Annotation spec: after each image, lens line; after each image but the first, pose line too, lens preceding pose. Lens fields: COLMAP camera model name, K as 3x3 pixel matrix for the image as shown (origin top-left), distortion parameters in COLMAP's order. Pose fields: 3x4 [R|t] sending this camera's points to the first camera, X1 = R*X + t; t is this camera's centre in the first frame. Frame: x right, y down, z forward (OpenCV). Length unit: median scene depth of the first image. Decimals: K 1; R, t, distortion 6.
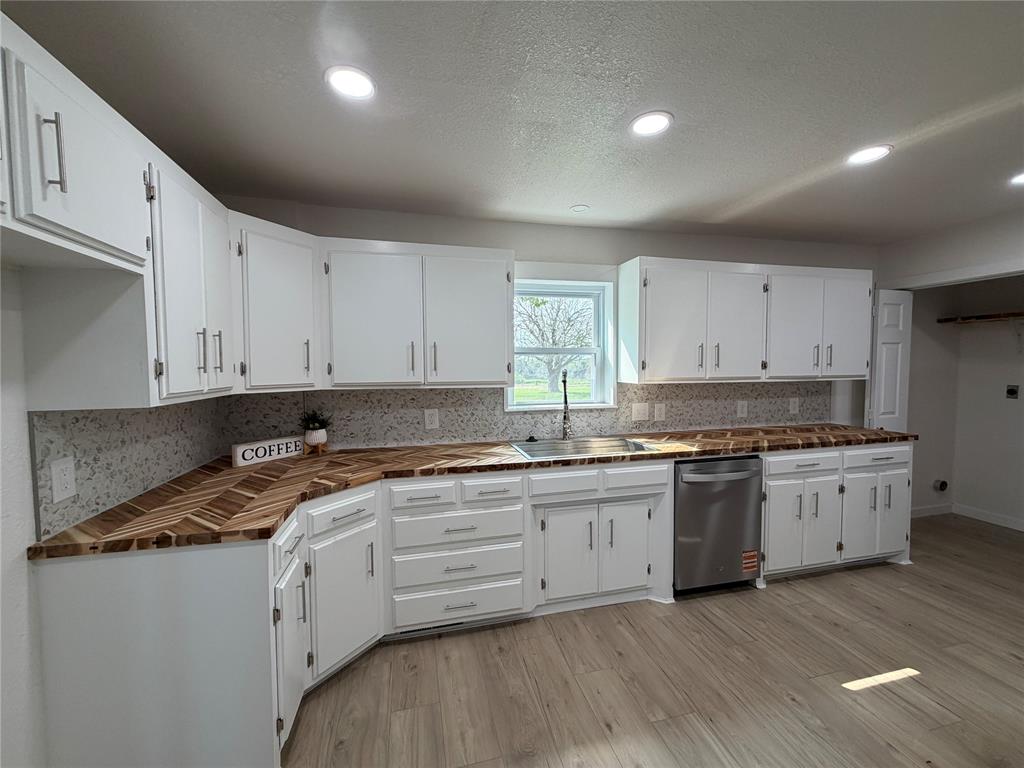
lens RADIAL K [[408.9, 0, 507.6], [0, 408.9, 384.4], [0, 0, 1]] dist [0.000535, 0.000541]
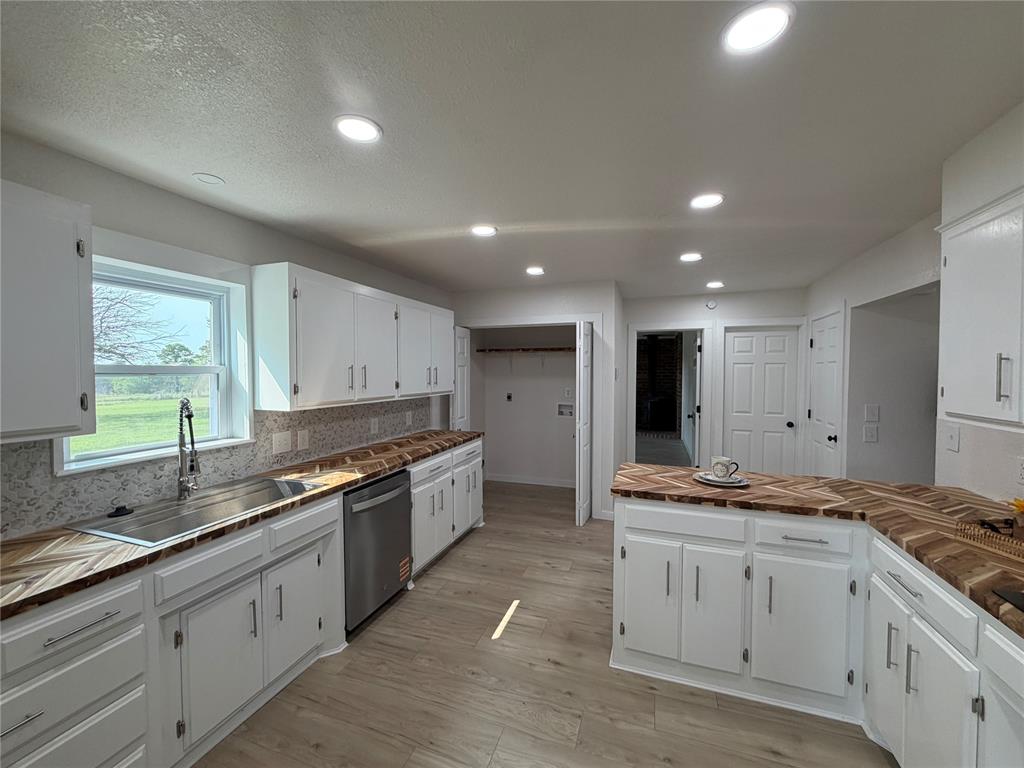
lens RADIAL K [[408.9, 0, 509.2], [0, 408.9, 383.2], [0, 0, 1]] dist [0.000535, 0.000541]
pose [[0.549494, -0.017943, 0.835305, -0.142223], [0.040758, 0.999155, -0.005350, -0.037262], [-0.834503, 0.036986, 0.549761, 0.152092]]
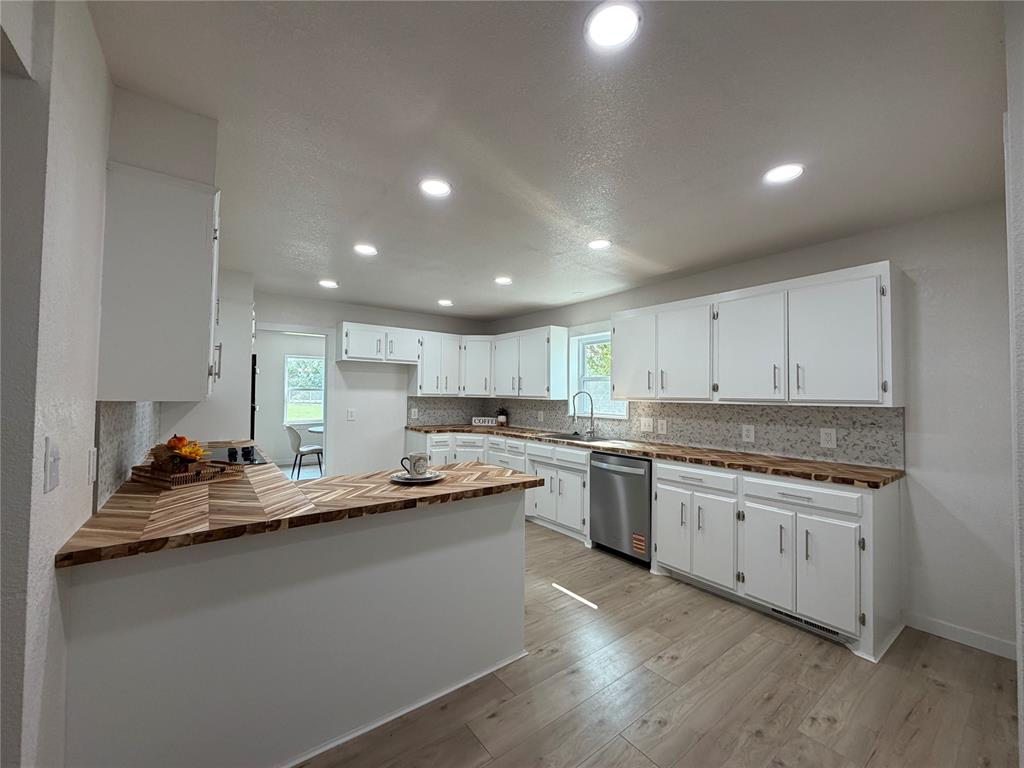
lens RADIAL K [[408.9, 0, 509.1], [0, 408.9, 385.4], [0, 0, 1]] dist [0.000535, 0.000541]
pose [[0.394231, -0.009708, -0.918960, 1.527475], [-0.059270, 0.997594, -0.035966, 0.018168], [0.917098, 0.068646, 0.392707, 0.105932]]
